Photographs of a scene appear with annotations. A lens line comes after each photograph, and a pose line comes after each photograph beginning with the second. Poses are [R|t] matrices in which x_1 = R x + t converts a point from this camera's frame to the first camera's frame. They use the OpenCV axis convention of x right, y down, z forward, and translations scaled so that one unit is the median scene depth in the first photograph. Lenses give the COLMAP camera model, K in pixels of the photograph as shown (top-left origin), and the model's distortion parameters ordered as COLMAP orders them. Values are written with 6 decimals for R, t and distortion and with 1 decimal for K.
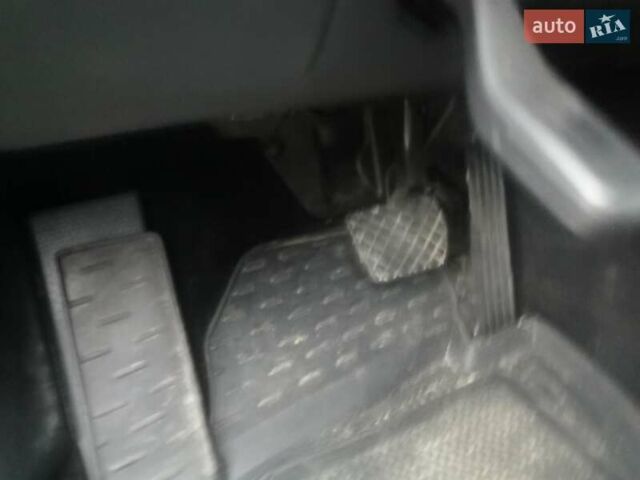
lens RADIAL K [[493.7, 0, 320.0], [0, 493.7, 240.0], [0, 0, 1]] dist [0.052346, -0.042766]
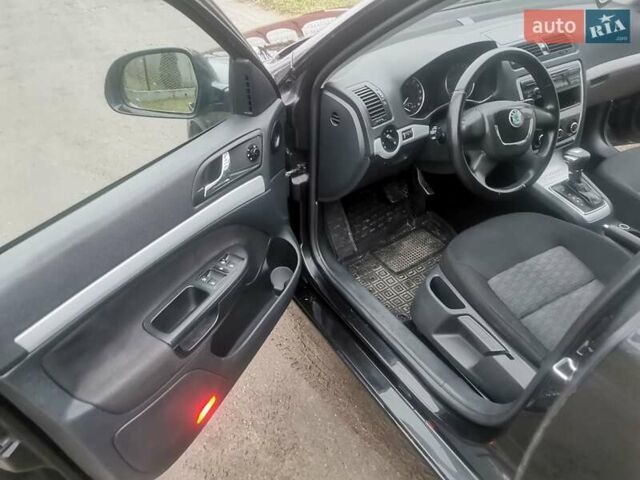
lens RADIAL K [[493.7, 0, 320.0], [0, 493.7, 240.0], [0, 0, 1]] dist [0.052346, -0.042766]
pose [[0.988099, -0.071441, 0.136221, -0.885543], [0.051682, 0.988309, 0.143437, -0.192154], [-0.144875, -0.134689, 0.980240, -2.482582]]
